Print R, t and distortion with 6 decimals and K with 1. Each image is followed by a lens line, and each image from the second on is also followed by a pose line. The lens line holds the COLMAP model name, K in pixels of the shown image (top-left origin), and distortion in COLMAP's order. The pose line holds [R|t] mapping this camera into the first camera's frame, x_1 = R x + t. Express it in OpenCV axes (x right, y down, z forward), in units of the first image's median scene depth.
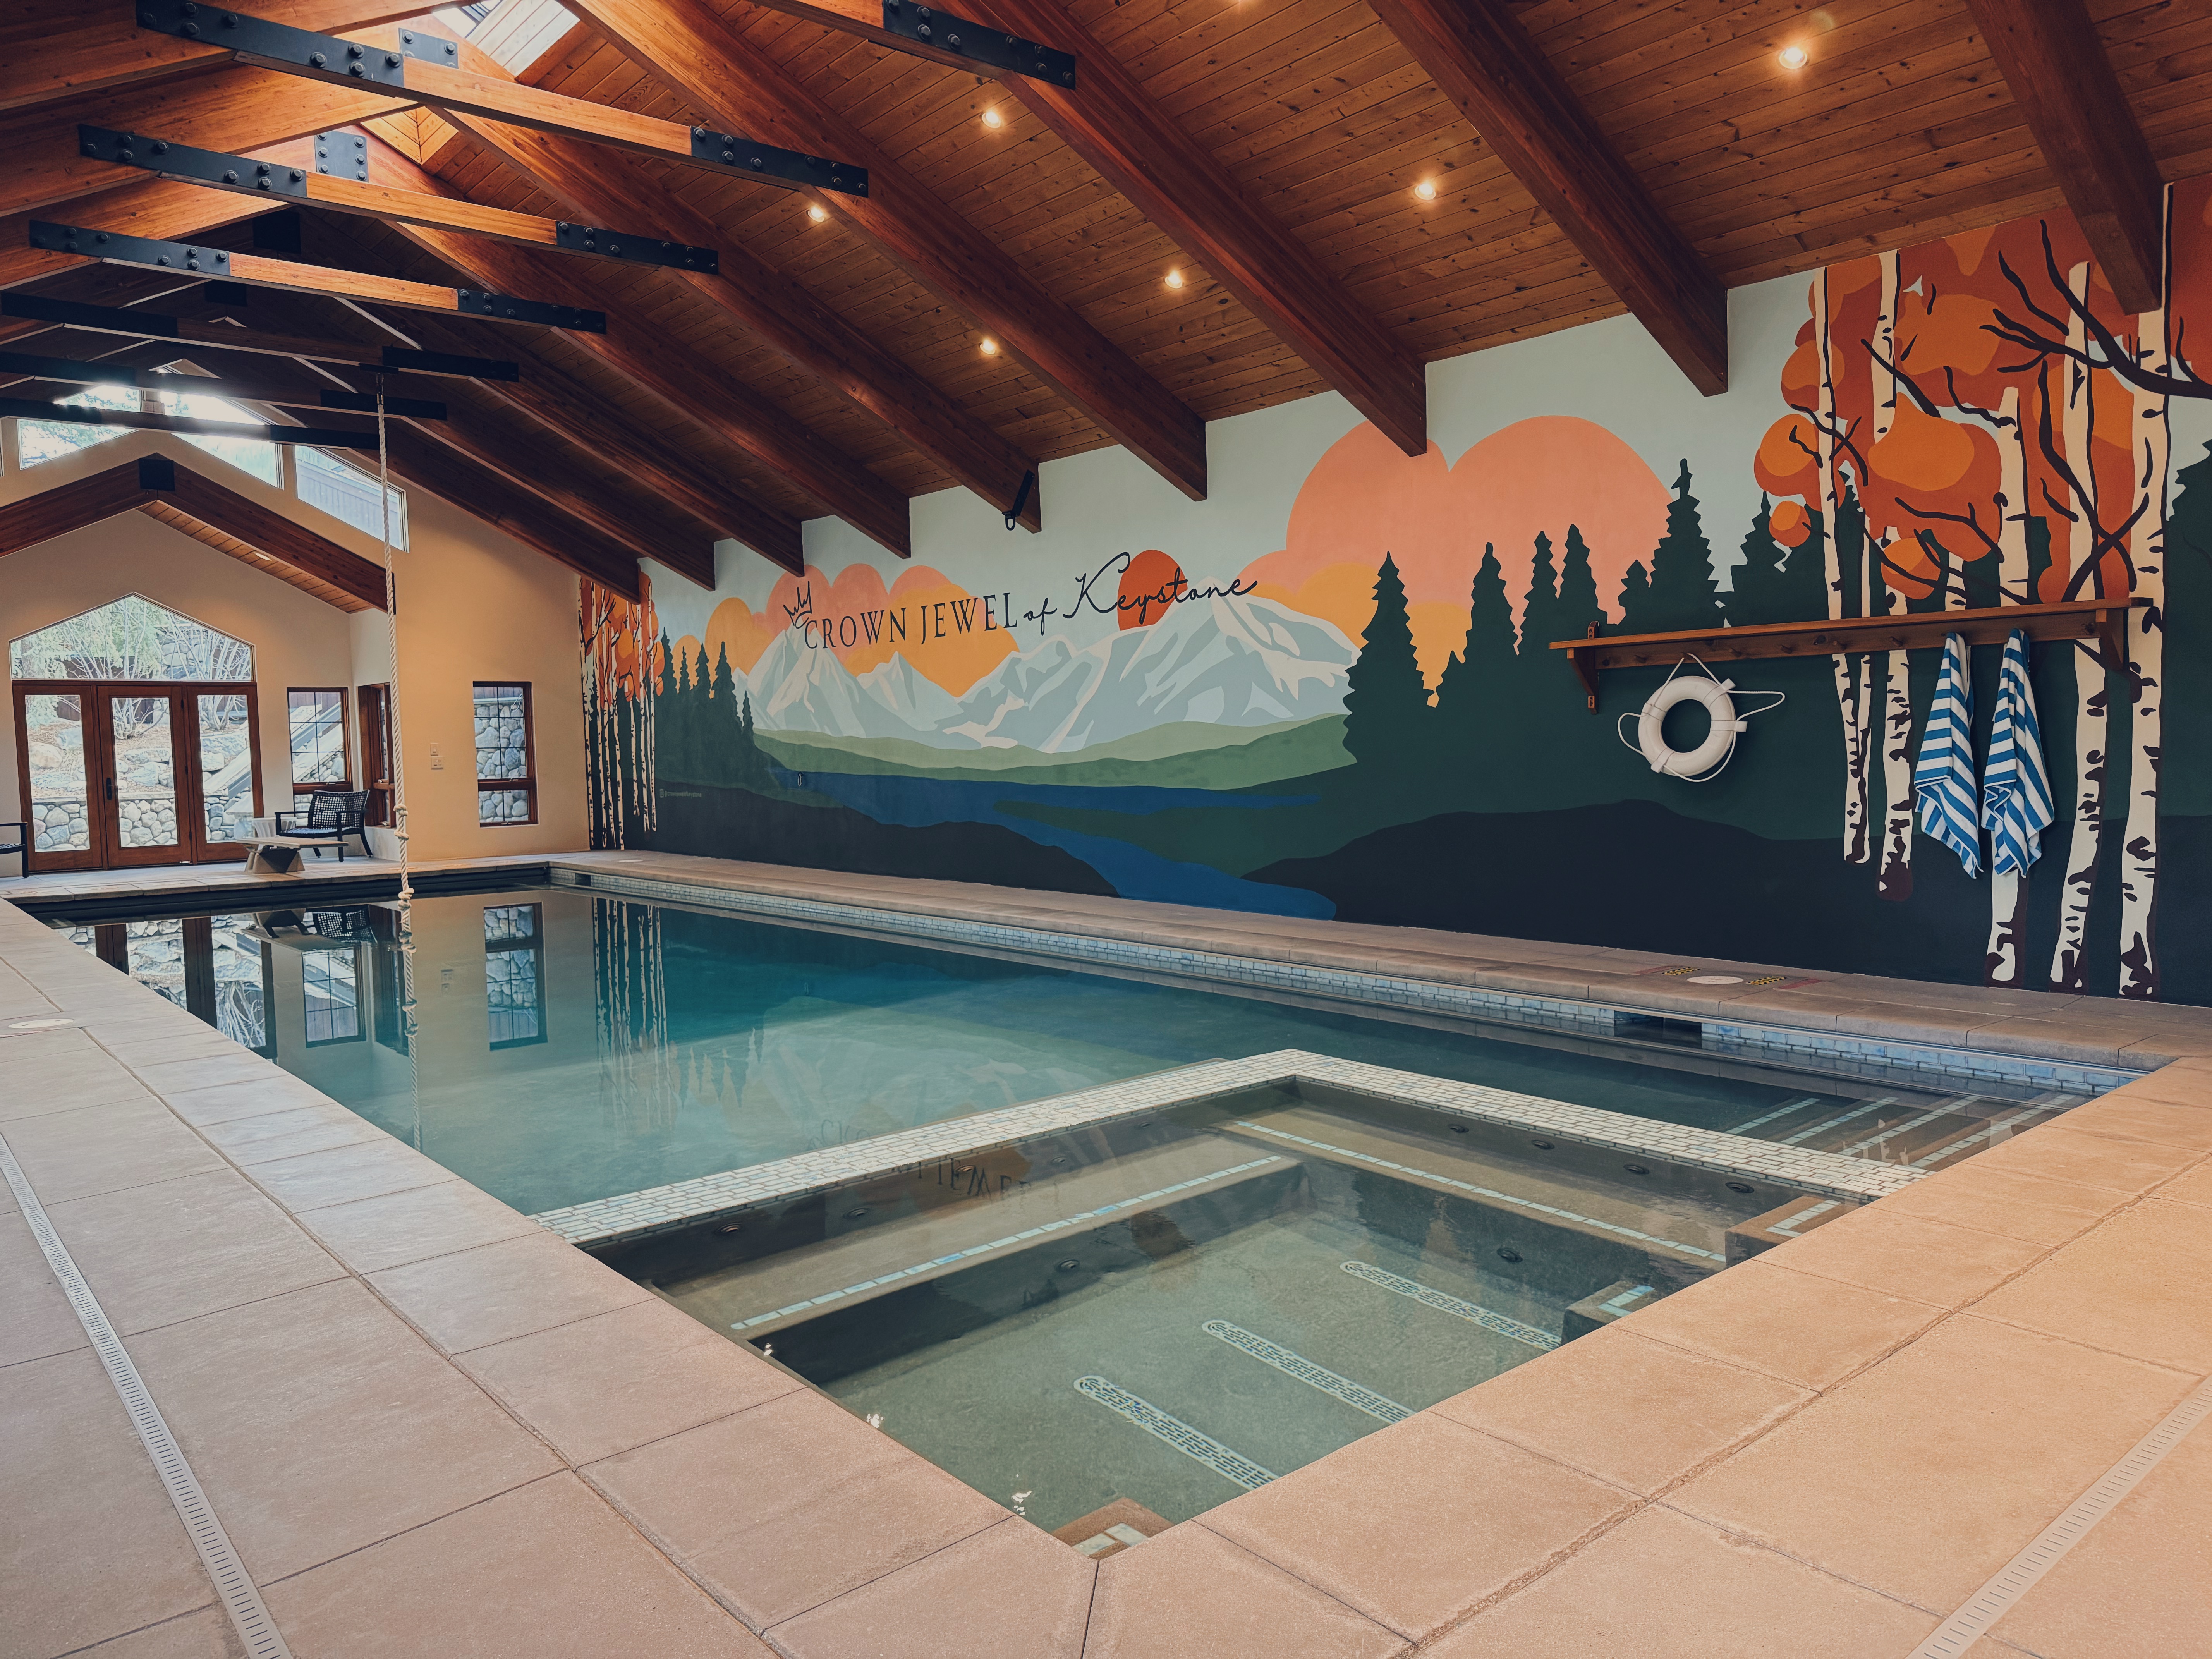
lens RADIAL K [[1610.9, 0, 1106.0], [0, 1610.9, 829.5], [0, 0, 1]] dist [0.045664, -0.057224]
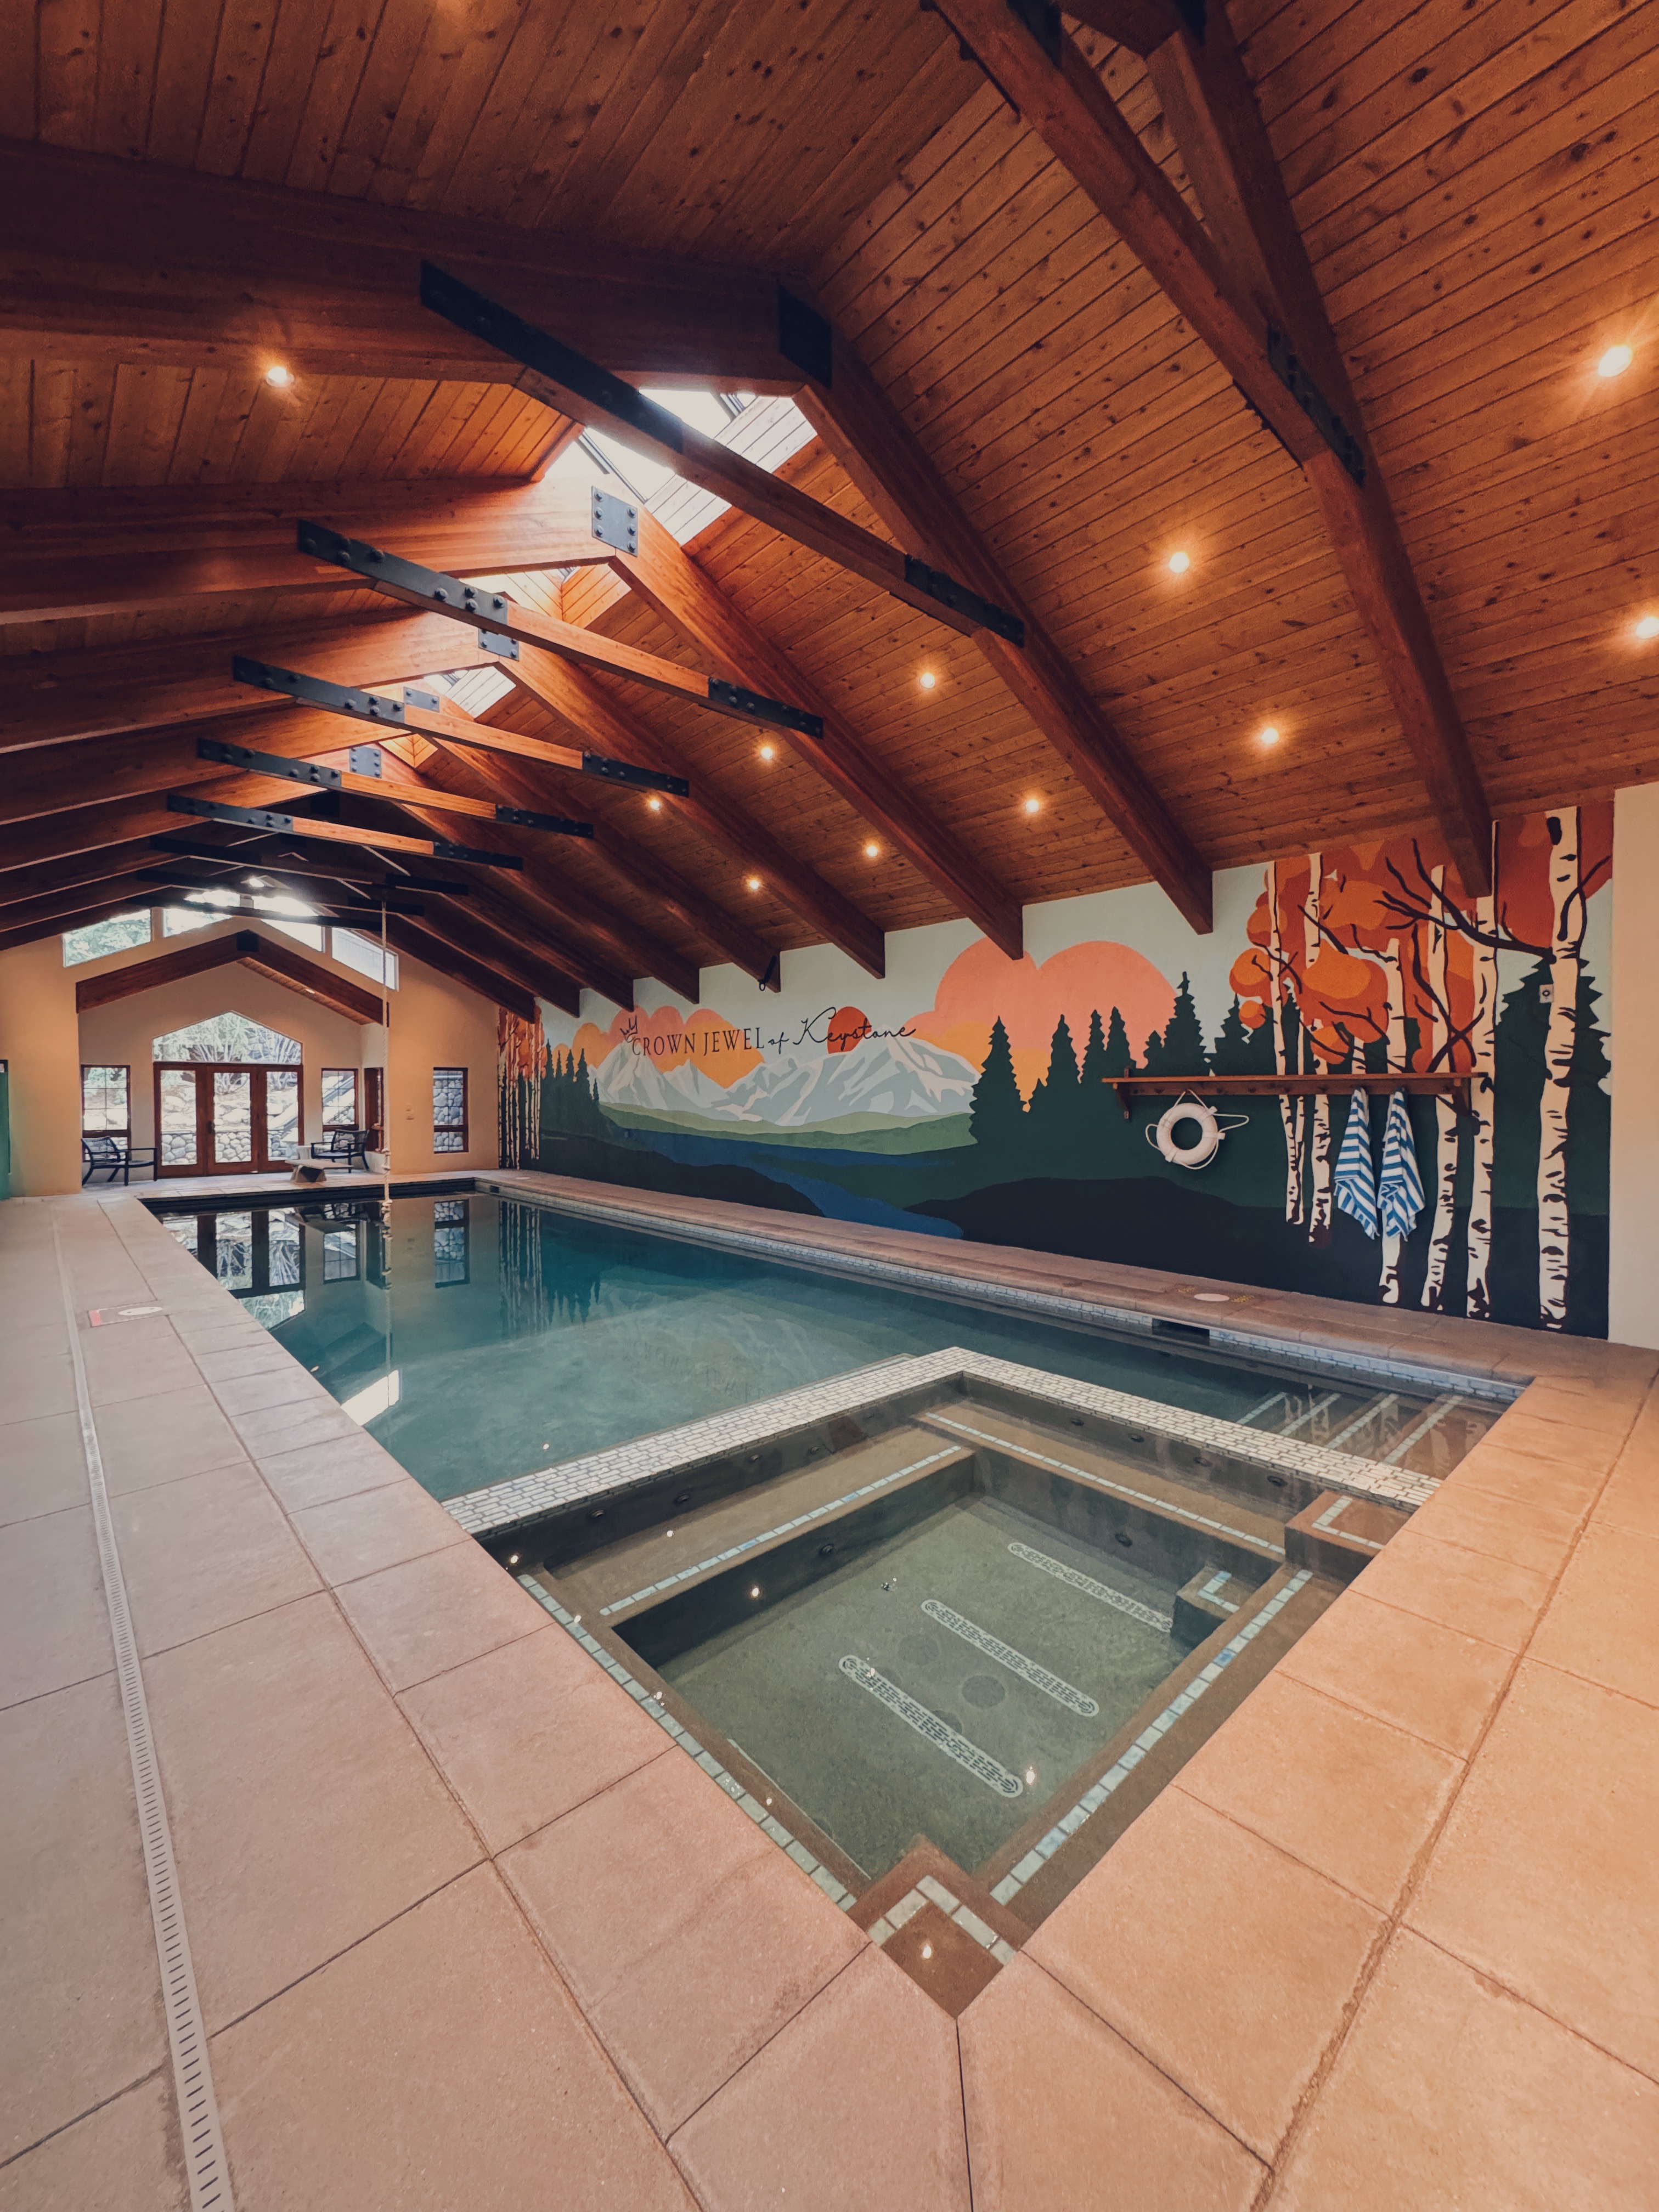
lens RADIAL K [[918.7, 0, 829.5], [0, 918.7, 1106.0], [0, 0, 1]] dist [-0.001817, -0.000071]
pose [[0.999082, 0.021278, 0.037180, -0.034756], [-0.019586, 0.998781, -0.045307, -0.041606], [-0.038099, 0.044537, 0.998281, 0.086777]]
